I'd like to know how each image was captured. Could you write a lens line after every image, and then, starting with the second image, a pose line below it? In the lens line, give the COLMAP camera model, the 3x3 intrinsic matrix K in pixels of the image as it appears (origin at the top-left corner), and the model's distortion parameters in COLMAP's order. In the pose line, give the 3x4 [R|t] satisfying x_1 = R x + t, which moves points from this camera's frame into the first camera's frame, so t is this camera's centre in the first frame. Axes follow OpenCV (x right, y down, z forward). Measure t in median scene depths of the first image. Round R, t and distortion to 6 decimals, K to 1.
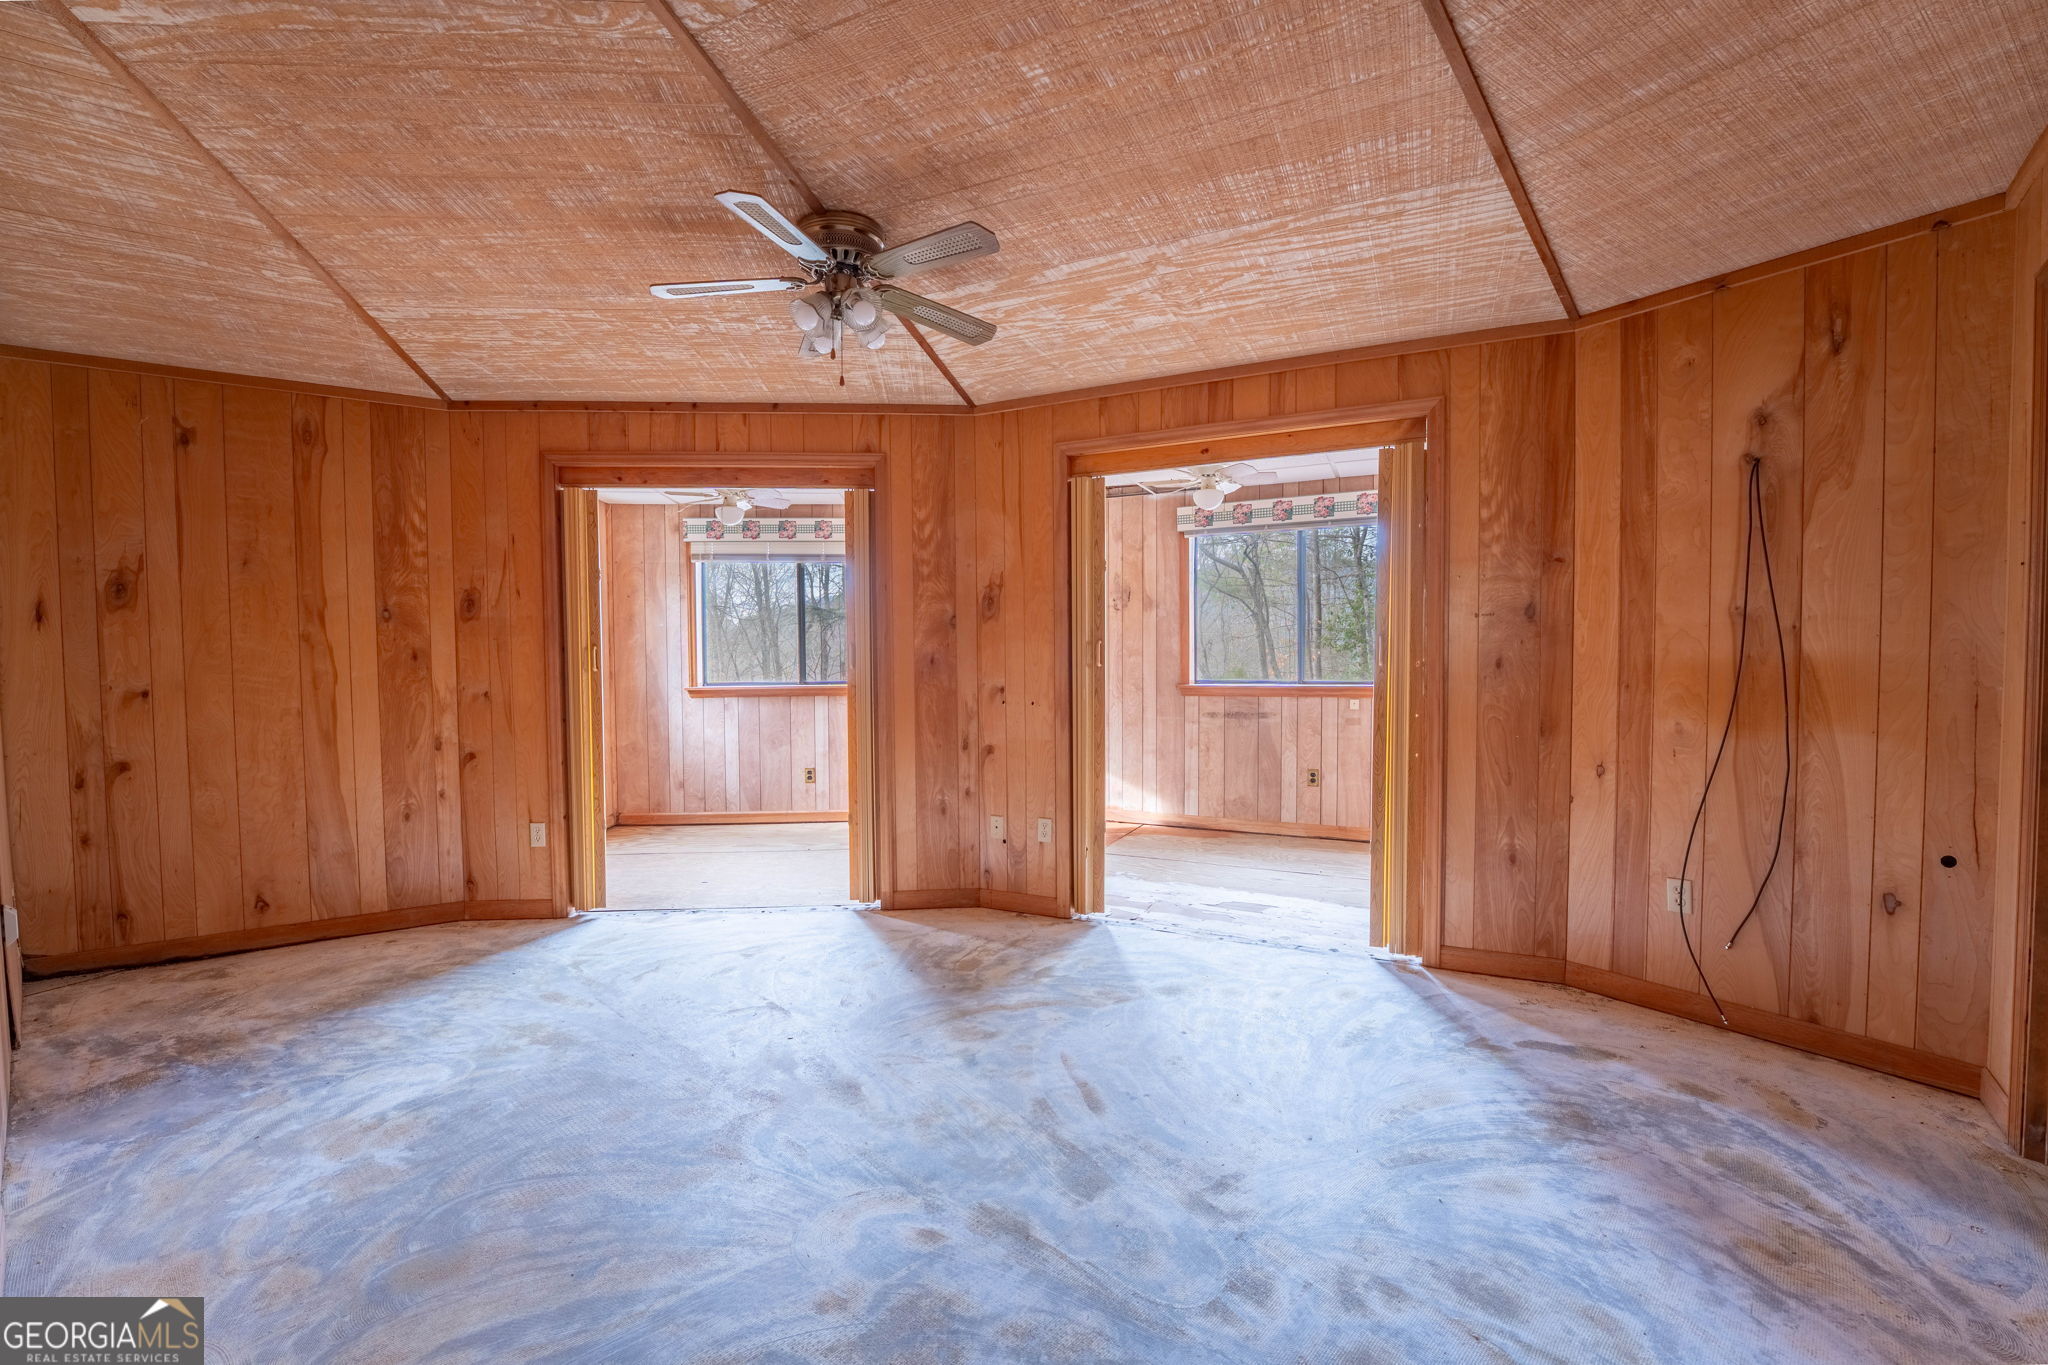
lens RADIAL K [[804.2, 0, 977.8], [0, 804.2, 687.5], [0, 0, 1]] dist [-0.038003, 0.005876]
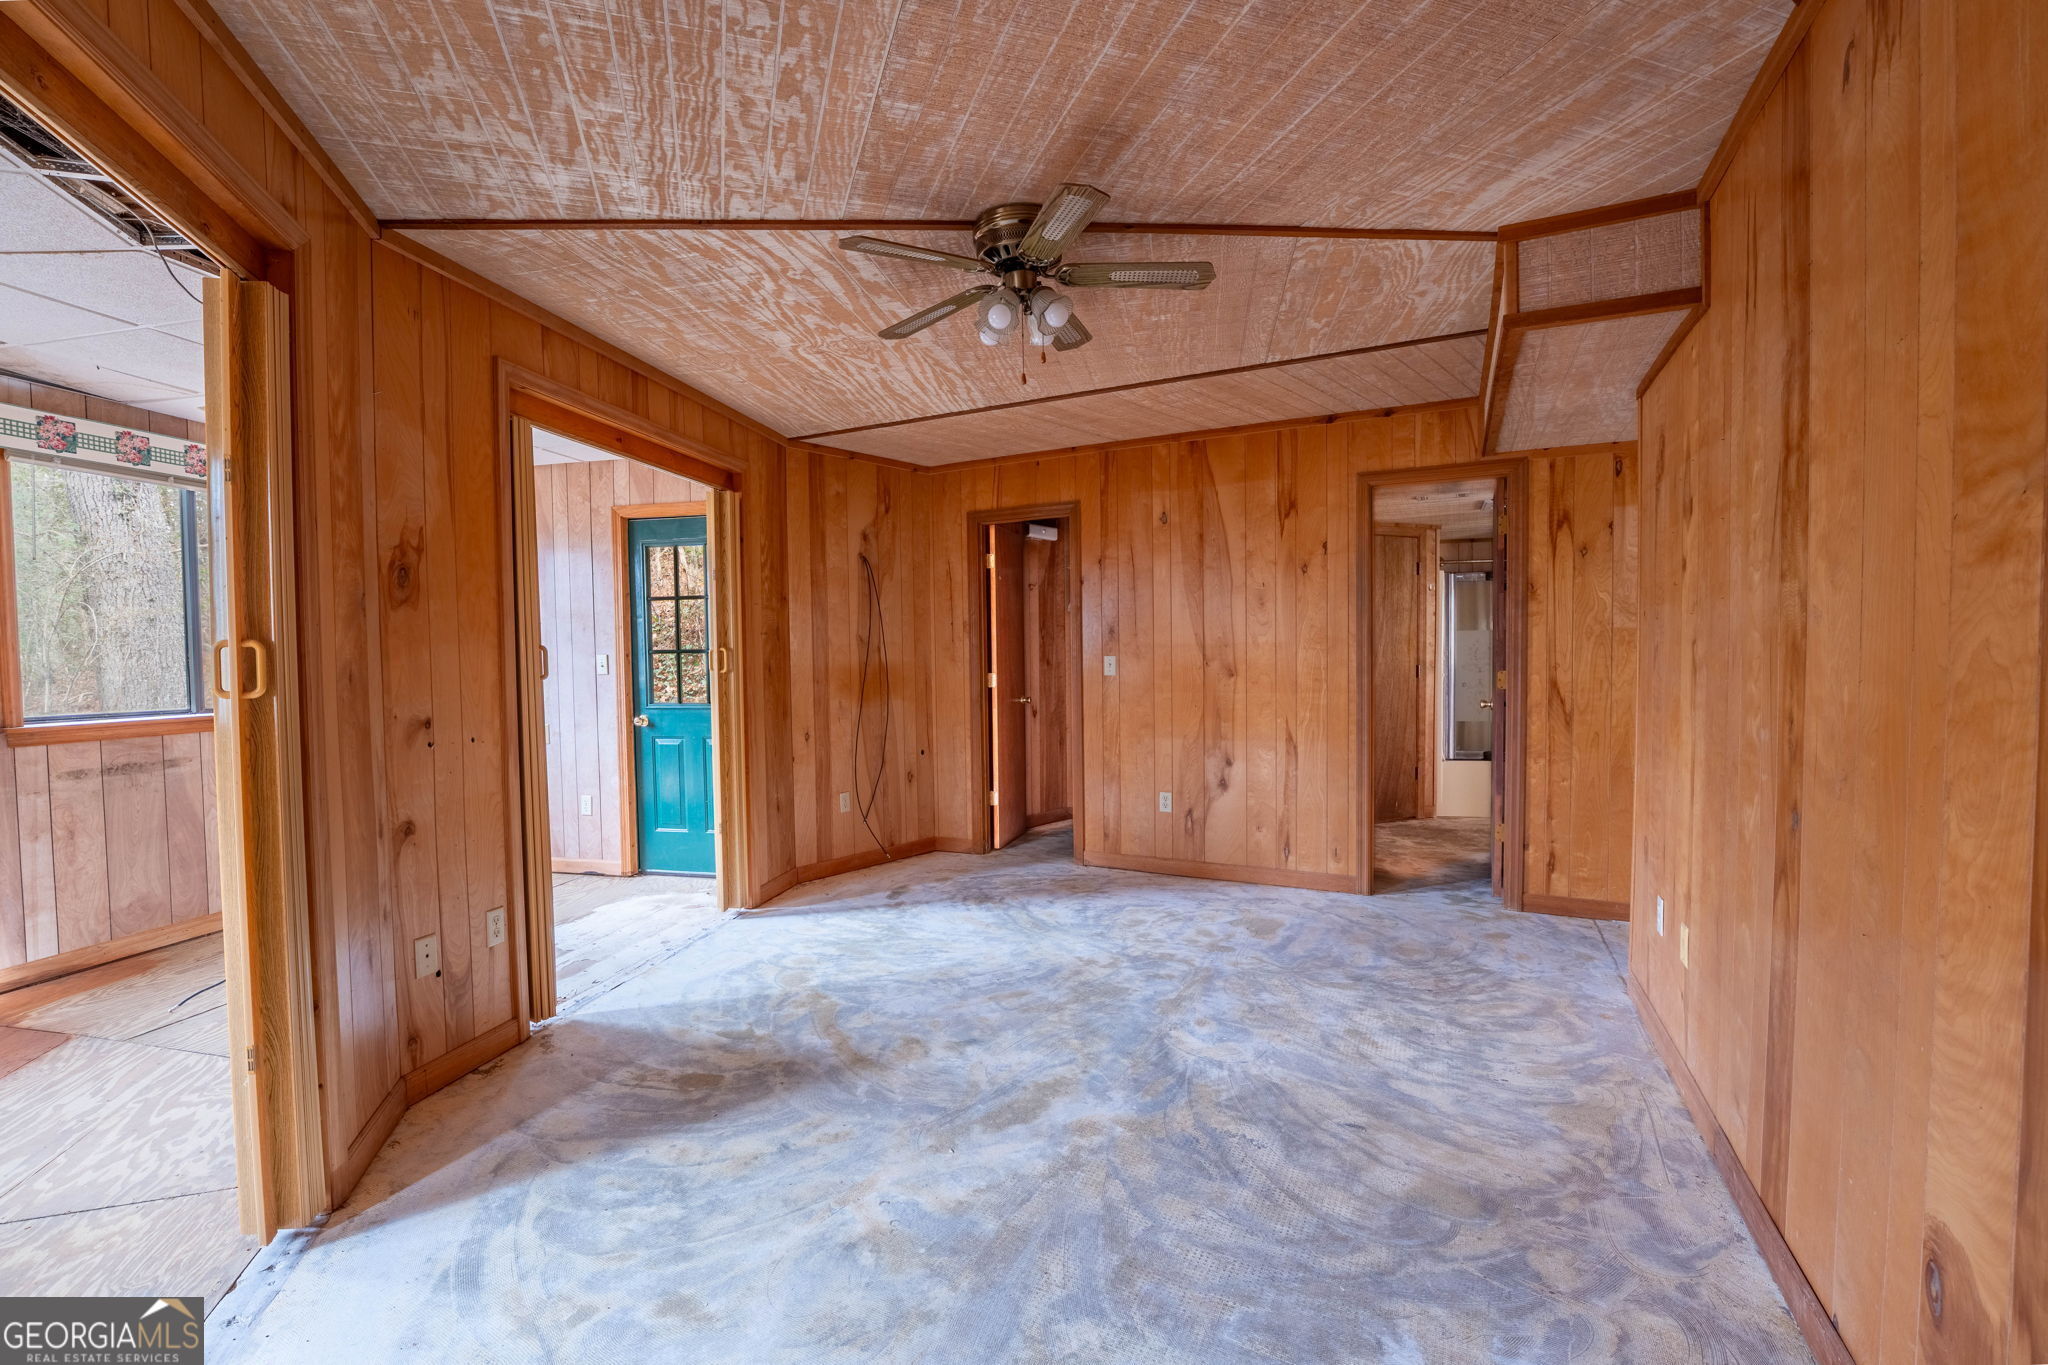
lens RADIAL K [[833.2, 0, 1002.8], [0, 833.2, 686.1], [0, 0, 1]] dist [-0.029644, 0.002990]
pose [[-0.209304, -0.023750, 0.977562, -1.013690], [0.053267, 0.997944, 0.035650, -0.036609], [-0.976399, 0.059533, -0.207608, 1.085708]]
